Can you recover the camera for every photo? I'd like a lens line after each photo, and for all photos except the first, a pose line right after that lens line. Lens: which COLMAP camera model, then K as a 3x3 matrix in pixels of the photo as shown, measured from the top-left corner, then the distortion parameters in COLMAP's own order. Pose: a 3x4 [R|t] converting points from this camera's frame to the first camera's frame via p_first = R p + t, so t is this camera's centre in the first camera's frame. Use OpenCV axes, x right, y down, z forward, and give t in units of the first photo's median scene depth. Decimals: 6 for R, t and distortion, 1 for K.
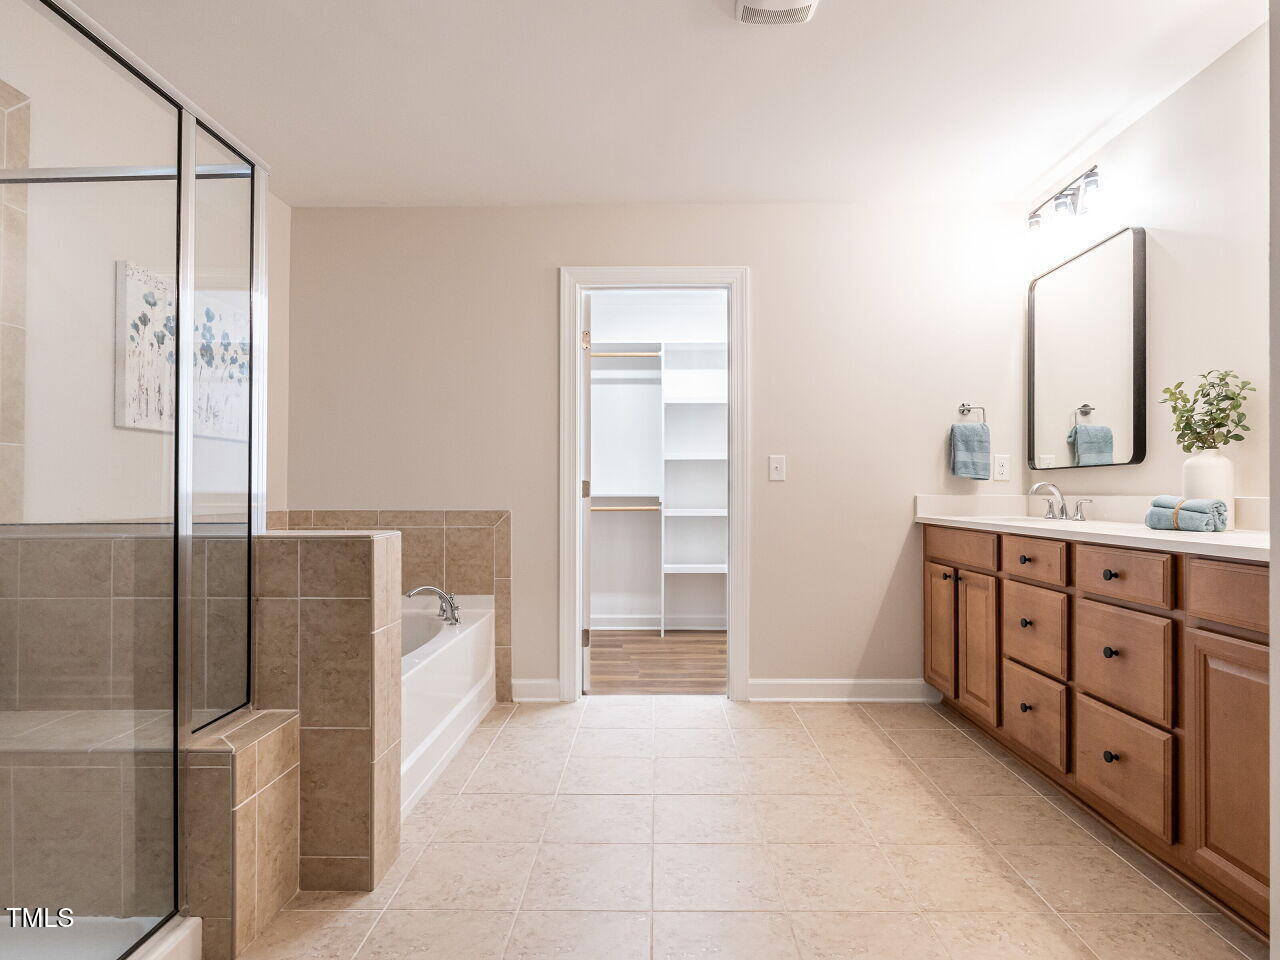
lens RADIAL K [[696.0, 0, 643.9], [0, 696.0, 482.7], [0, 0, 1]] dist [-0.000528, 0.000511]
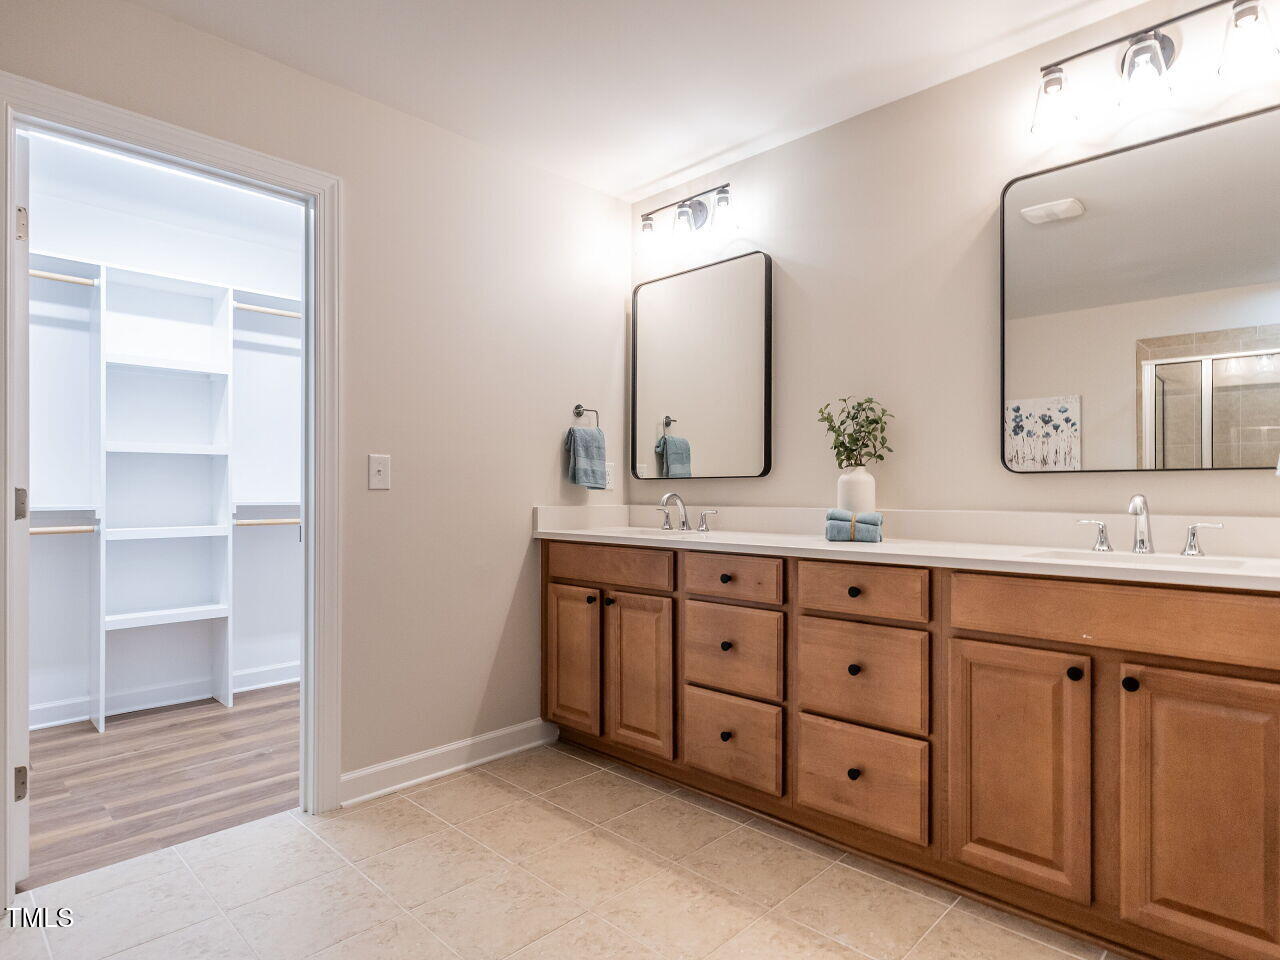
lens RADIAL K [[713.8, 0, 634.2], [0, 713.8, 490.6], [0, 0, 1]] dist [-0.001669, 0.000744]
pose [[0.687034, -0.000081, 0.726625, -0.186688], [-0.008546, 0.999930, 0.008192, -0.011482], [-0.726575, -0.011838, 0.686985, 0.341326]]
